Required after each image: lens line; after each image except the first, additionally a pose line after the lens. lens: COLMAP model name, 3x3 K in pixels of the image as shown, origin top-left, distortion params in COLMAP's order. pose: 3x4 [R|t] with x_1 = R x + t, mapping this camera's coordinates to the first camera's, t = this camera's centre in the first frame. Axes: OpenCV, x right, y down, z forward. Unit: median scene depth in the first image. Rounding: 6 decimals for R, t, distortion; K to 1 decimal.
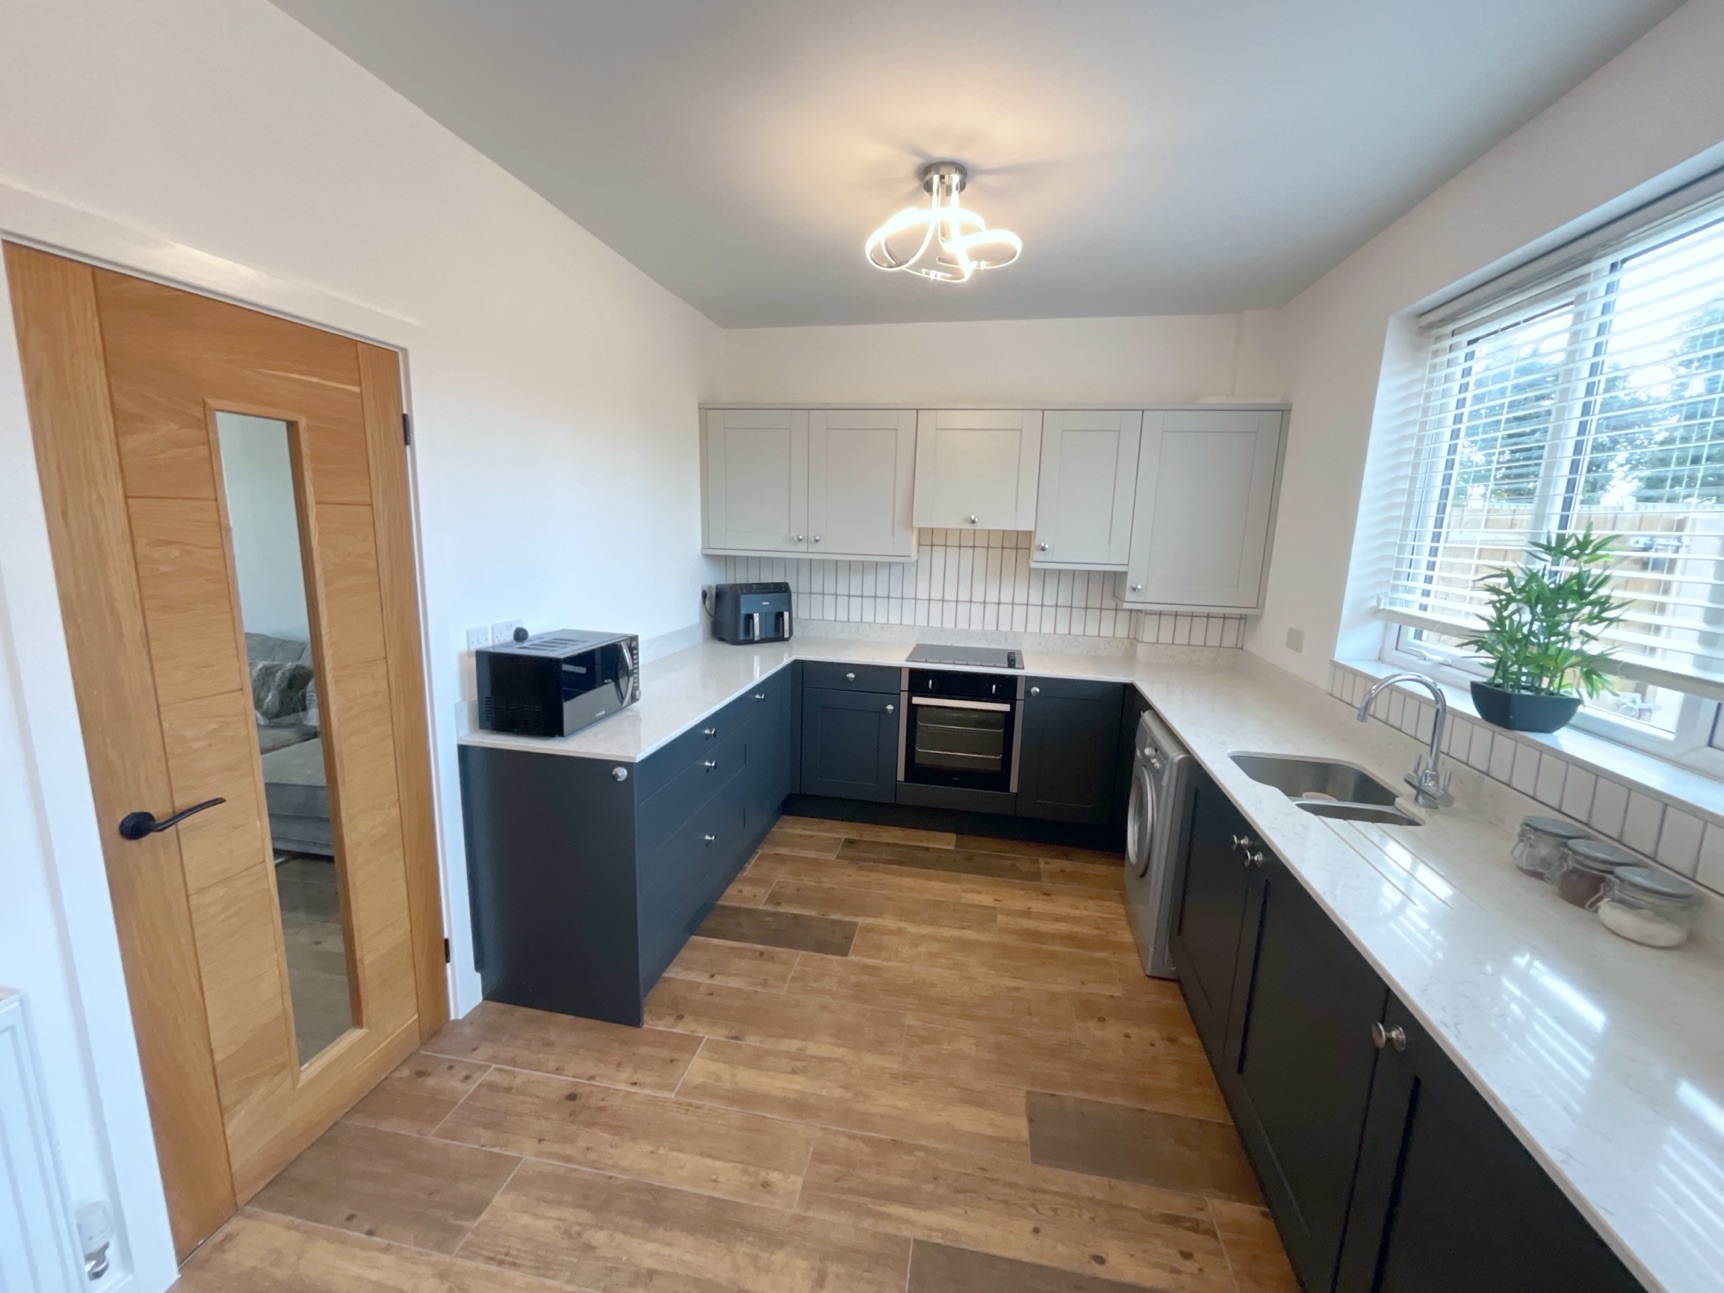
lens RADIAL K [[698.9, 0, 862.7], [0, 698.9, 645.4], [0, 0, 1]] dist [-0.001686, 0.000998]
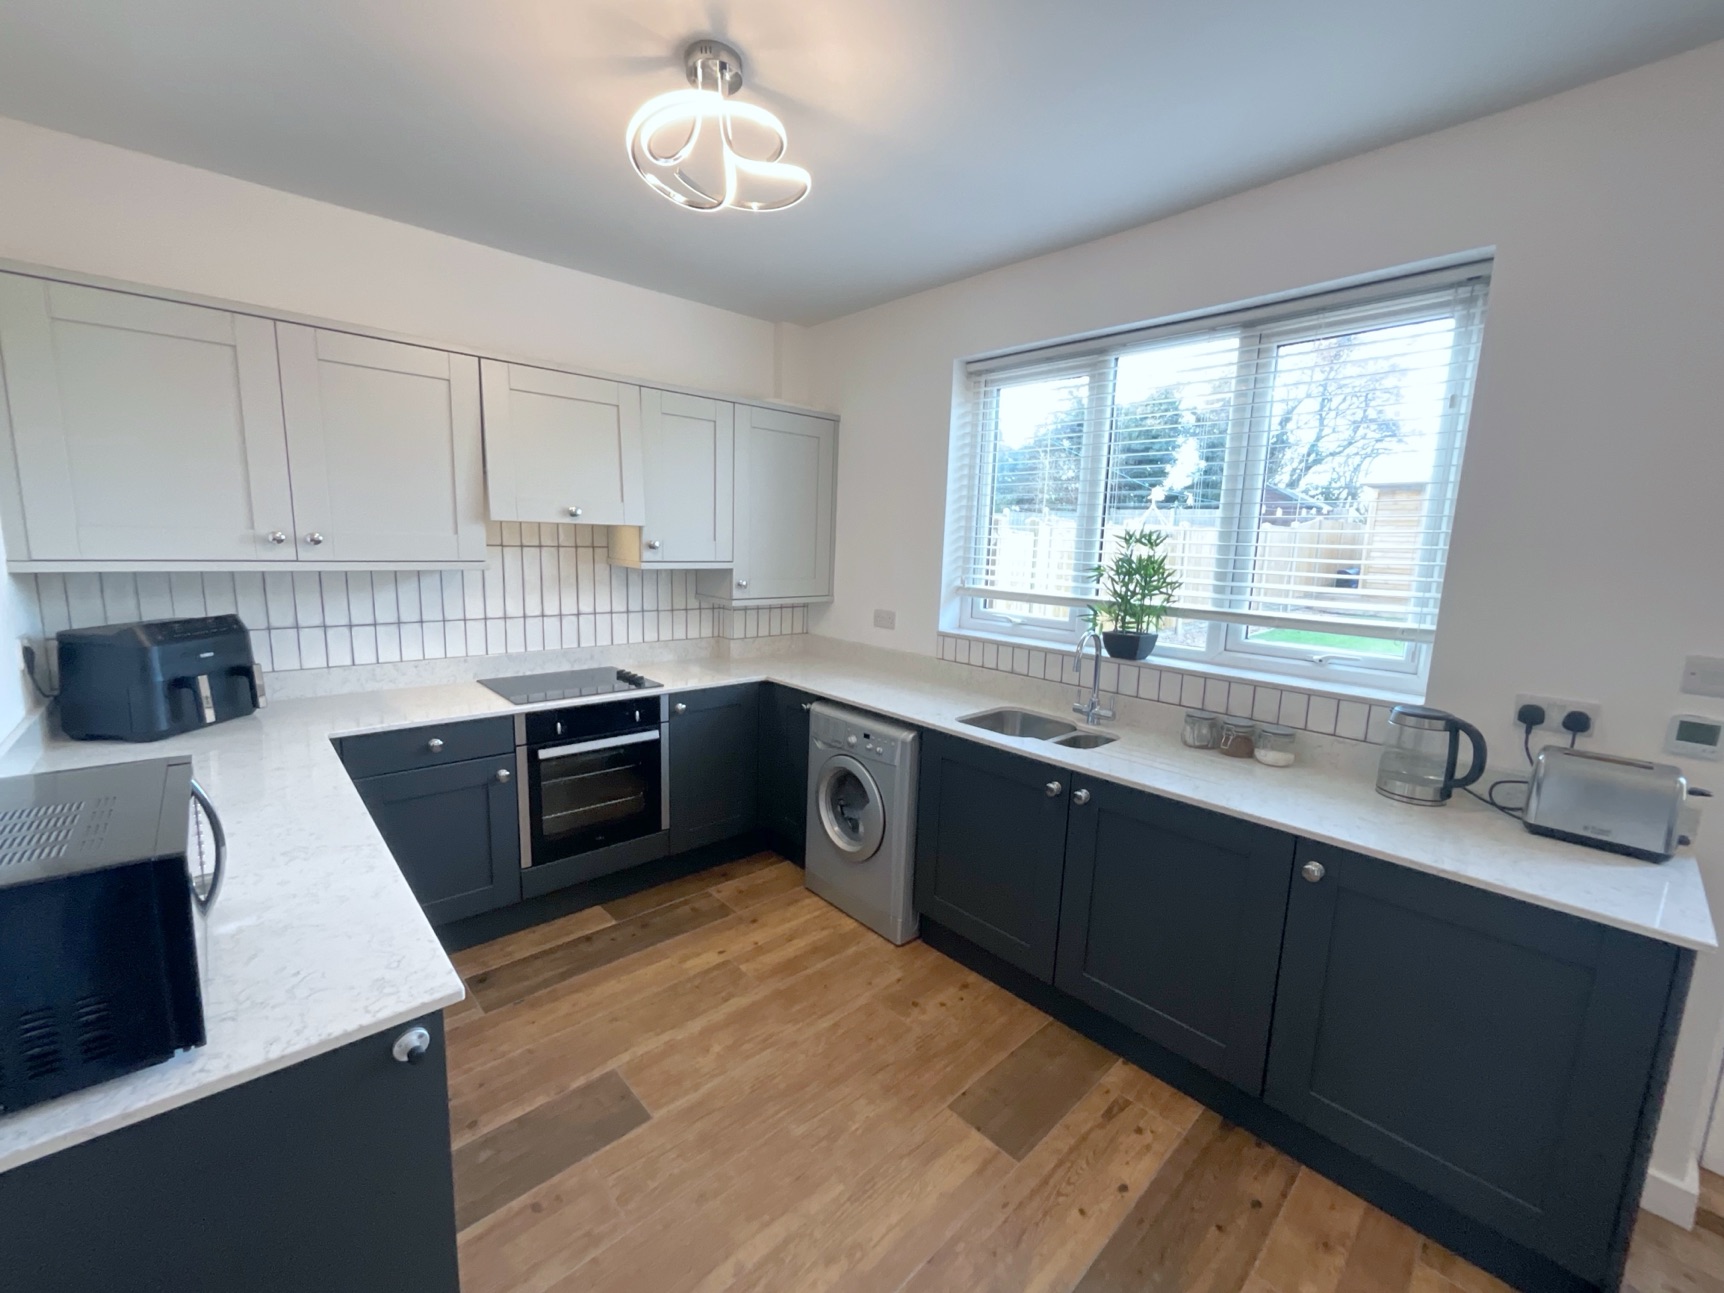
lens RADIAL K [[701.3, 0, 863.1], [0, 701.3, 646.9], [0, 0, 1]] dist [-0.007676, 0.007164]
pose [[0.593563, -0.134050, 0.793545, -0.393497], [0.127674, 0.989228, 0.071607, -0.057746], [-0.794595, 0.058812, 0.604284, 0.357492]]
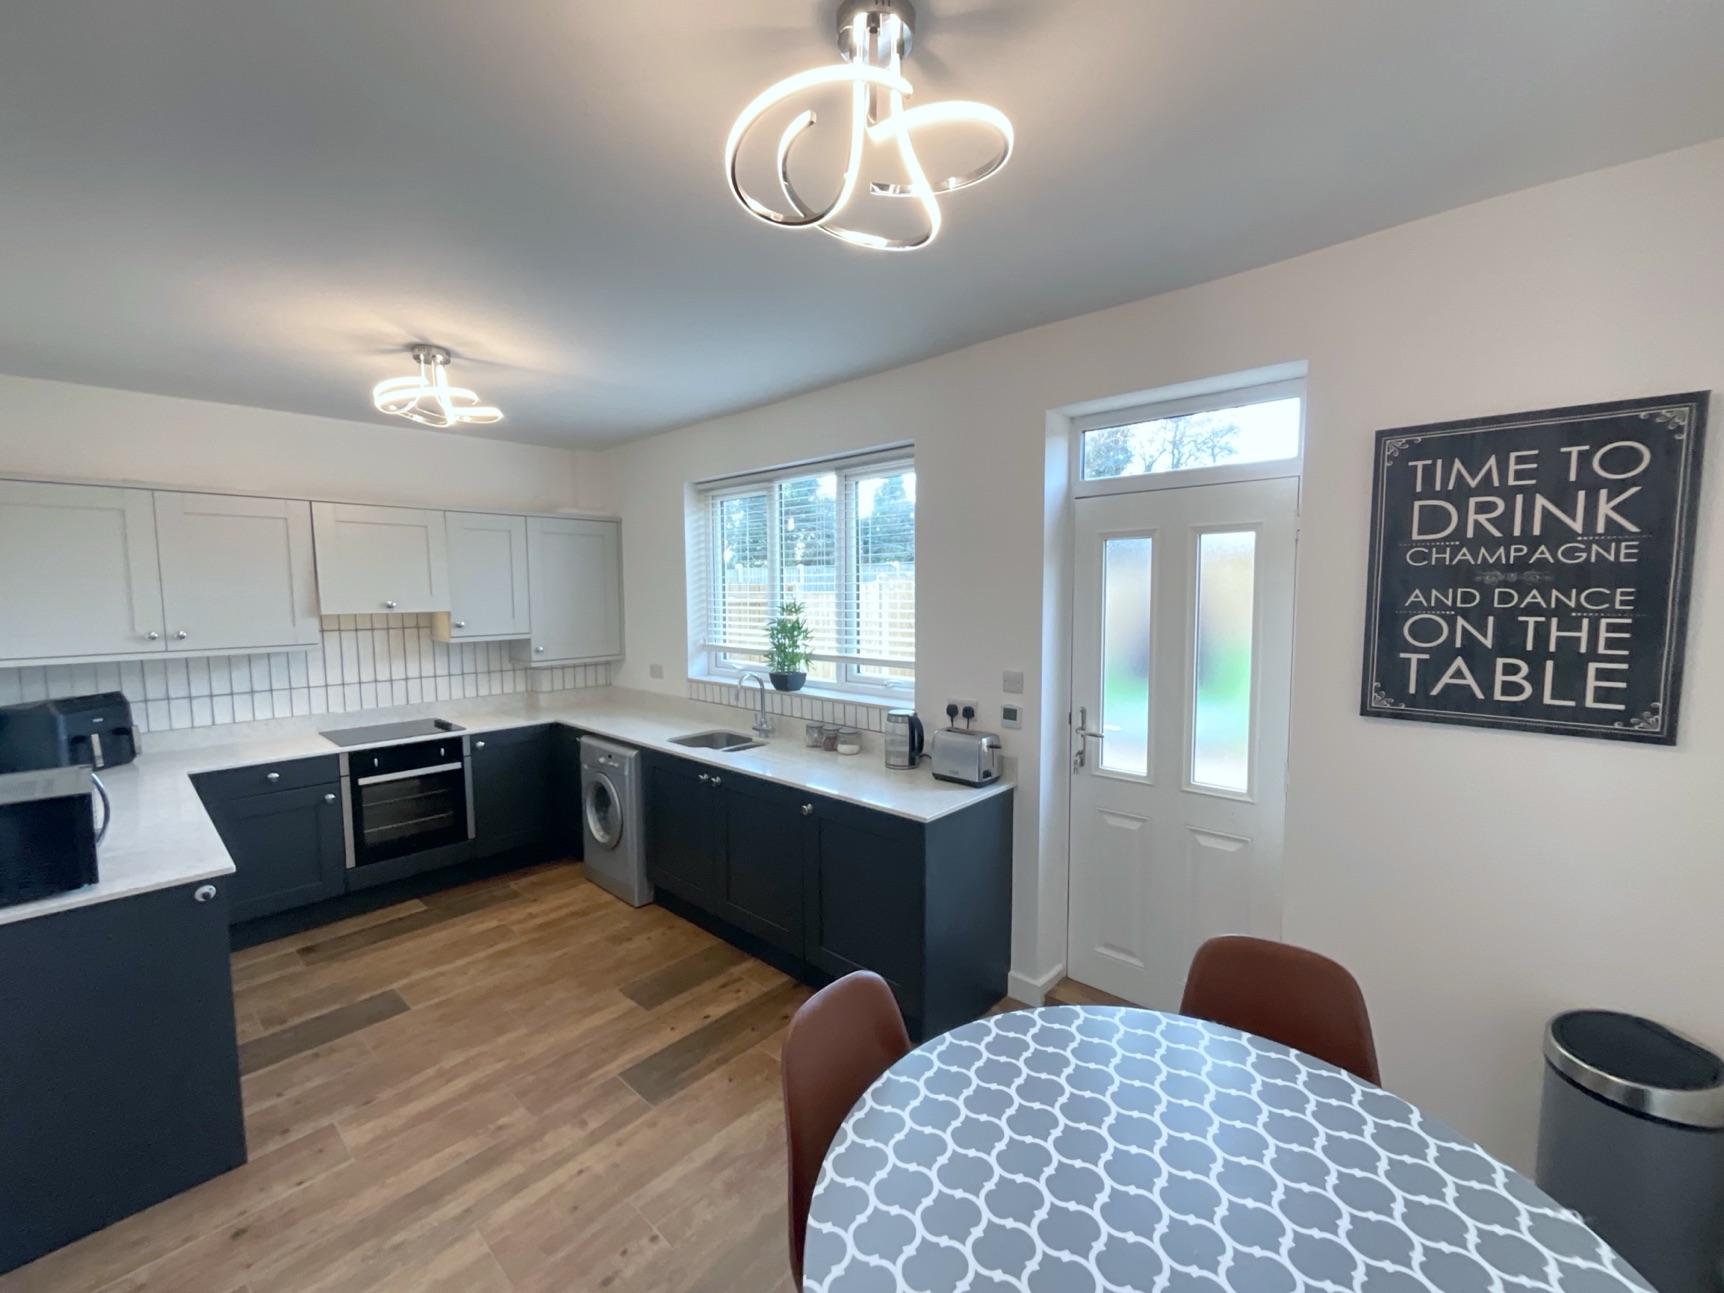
lens RADIAL K [[698.9, 0, 862.7], [0, 698.9, 645.4], [0, 0, 1]] dist [-0.001686, 0.000998]
pose [[0.520129, -0.103035, 0.847850, -0.511872], [0.172858, 0.984852, 0.013641, -0.006767], [-0.836413, 0.139463, 0.530060, -0.241805]]
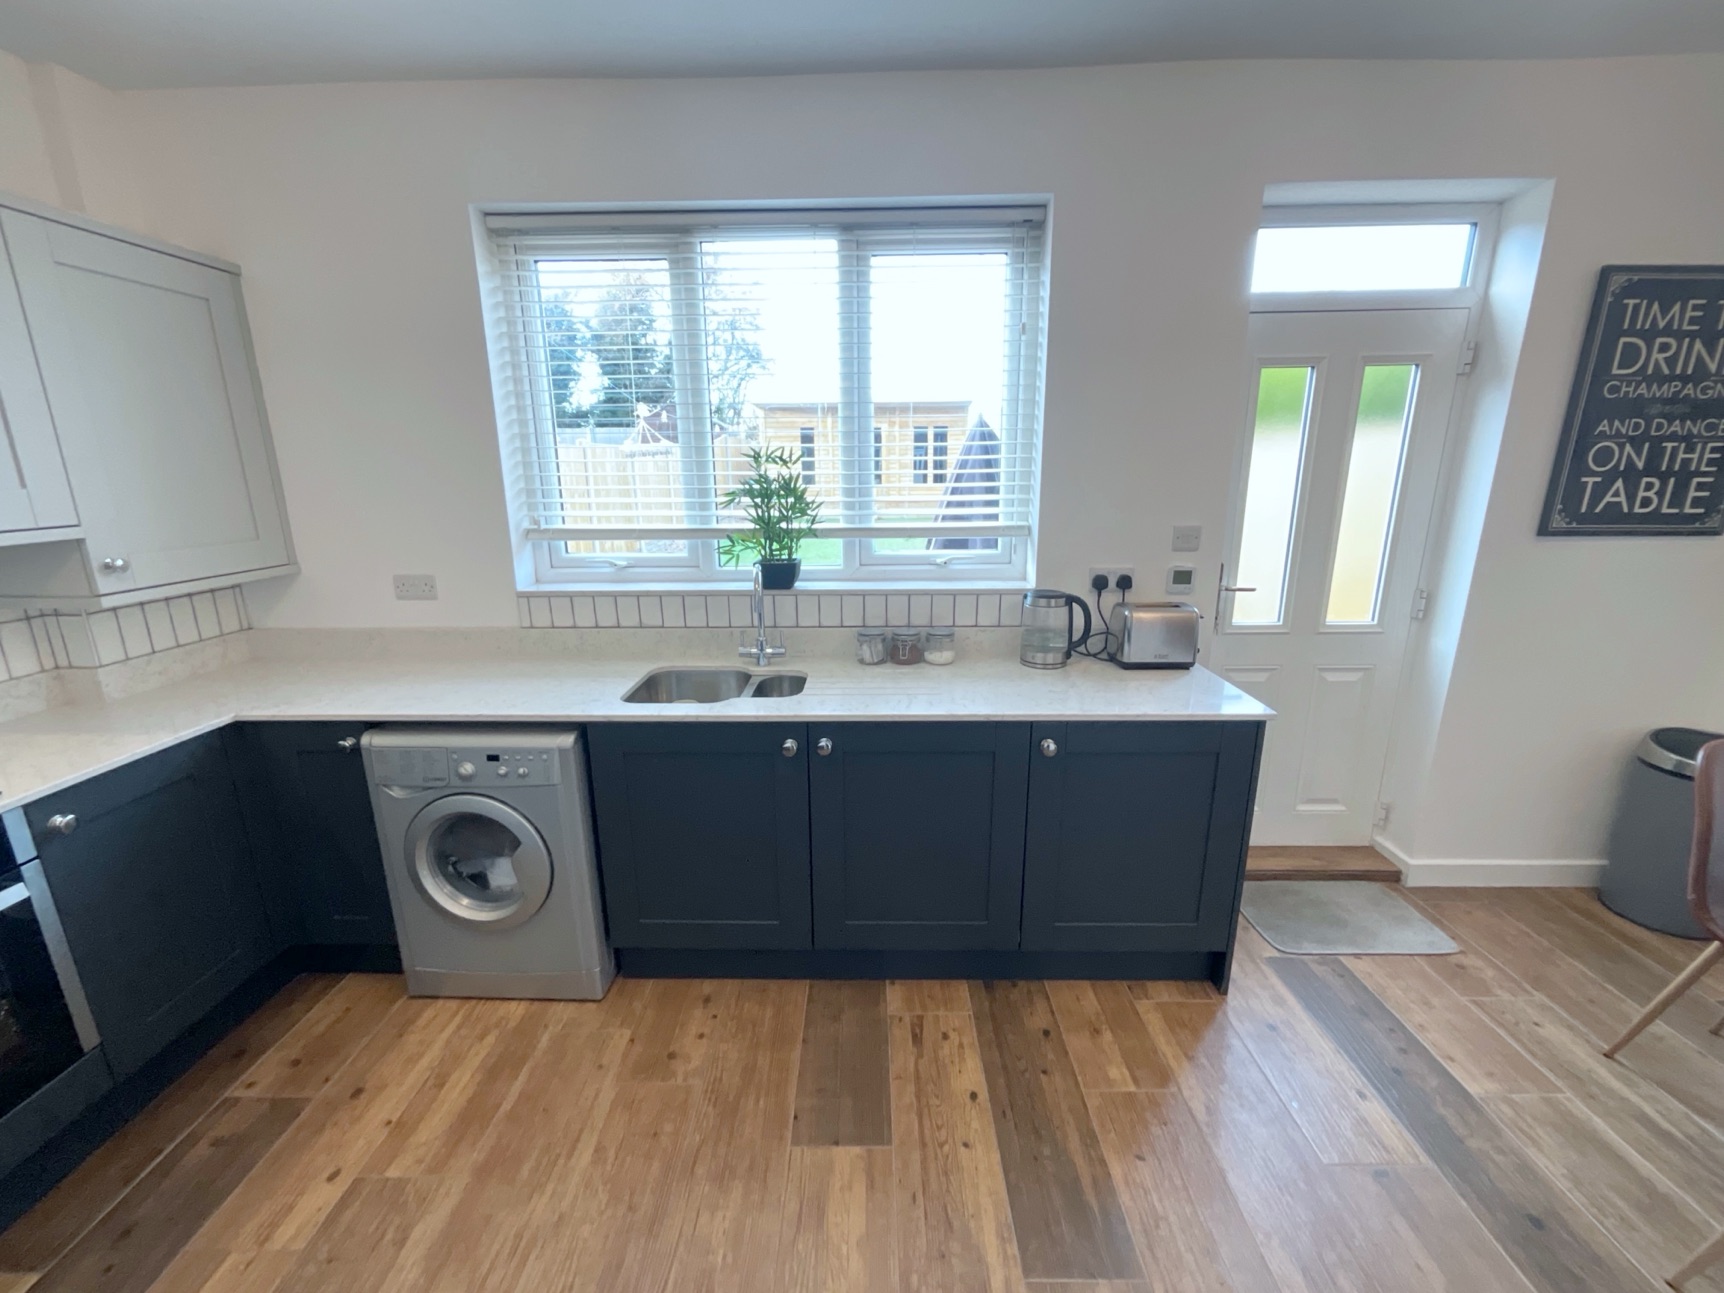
lens RADIAL K [[699.5, 0, 864.4], [0, 699.5, 645.6], [0, 0, 1]] dist [-0.001522, -0.000907]
pose [[-0.168337, -0.273148, 0.947129, -0.301643], [0.177007, 0.936846, 0.301642, -0.110619], [-0.969707, 0.218426, -0.109357, 0.669170]]
